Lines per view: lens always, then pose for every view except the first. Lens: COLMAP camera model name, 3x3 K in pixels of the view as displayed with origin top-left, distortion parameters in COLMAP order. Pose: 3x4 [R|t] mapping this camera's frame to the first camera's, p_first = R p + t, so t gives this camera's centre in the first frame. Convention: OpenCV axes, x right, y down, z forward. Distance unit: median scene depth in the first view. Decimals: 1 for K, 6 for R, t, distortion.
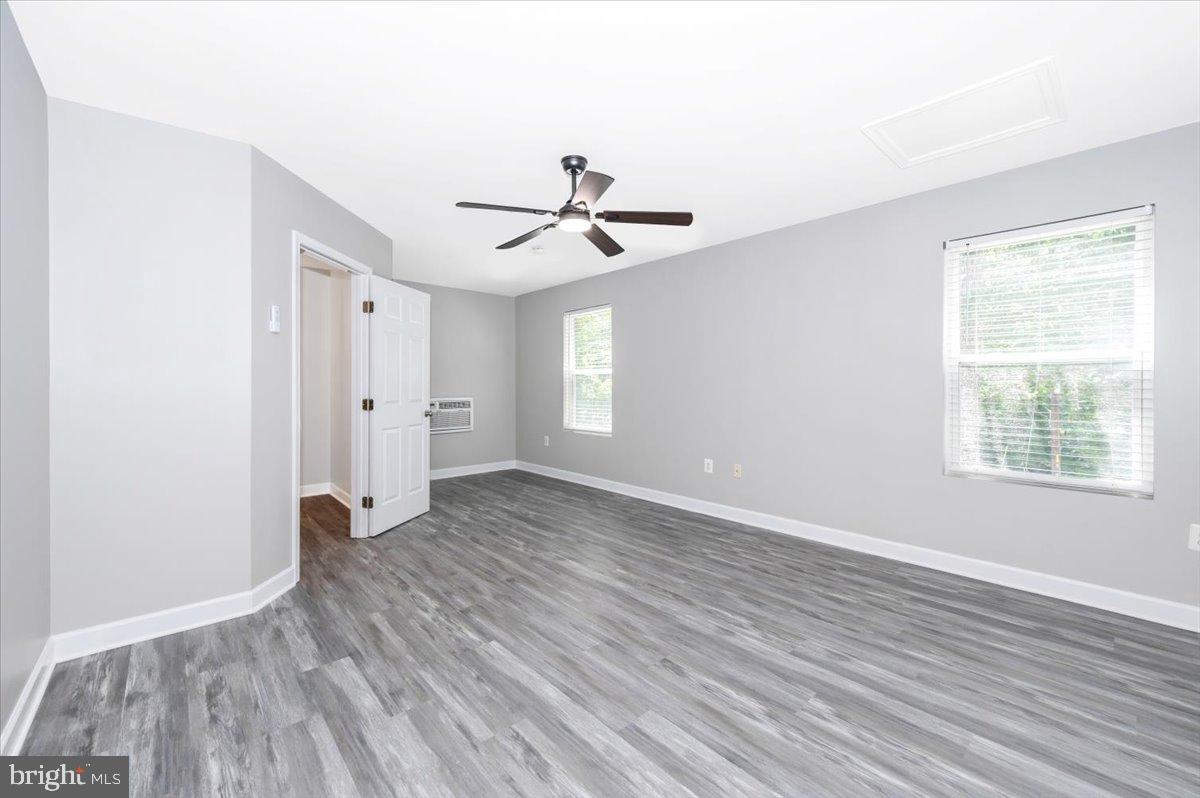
lens RADIAL K [[480.6, 0, 604.8], [0, 480.6, 389.2], [0, 0, 1]] dist [0.004211, -0.000678]
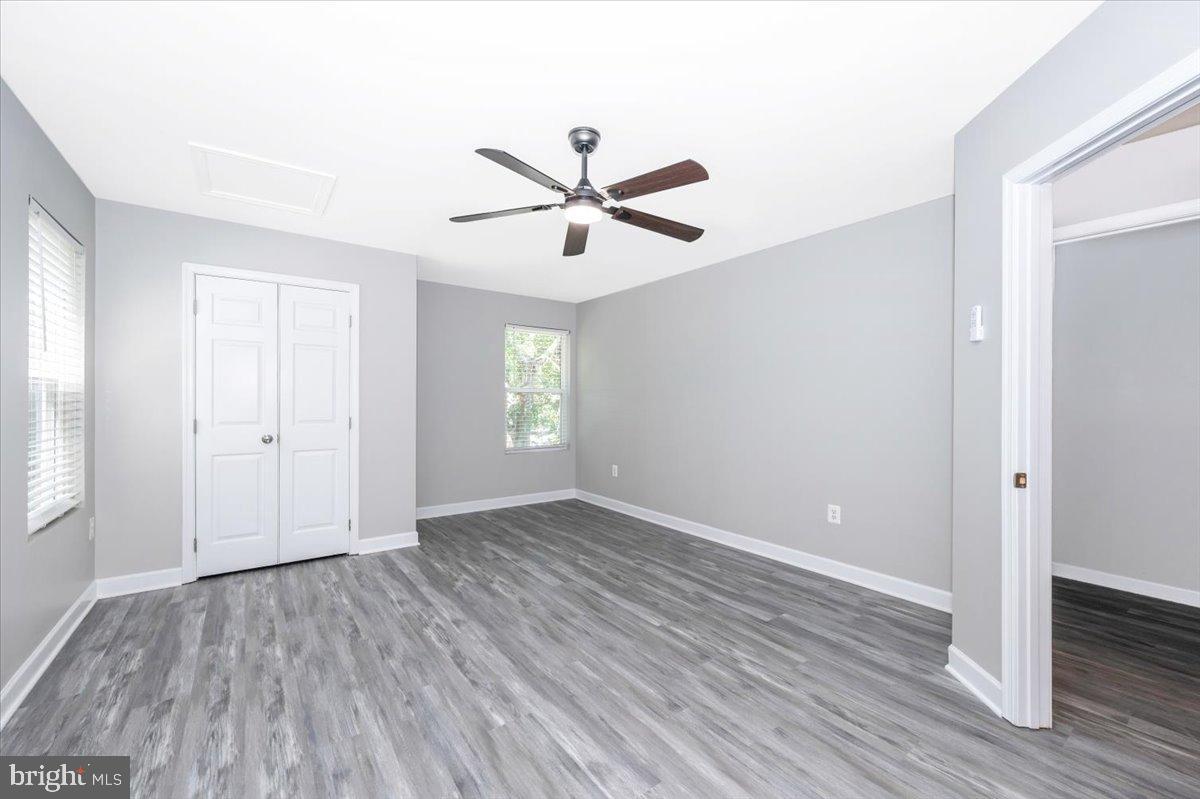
lens RADIAL K [[480.6, 0, 608.5], [0, 480.6, 405.4], [0, 0, 1]] dist [0.004211, -0.000678]
pose [[-0.995859, -0.002917, 0.090868, -0.196383], [-0.001435, 0.999865, 0.016365, -0.030856], [-0.090903, 0.016167, -0.995728, 1.971578]]
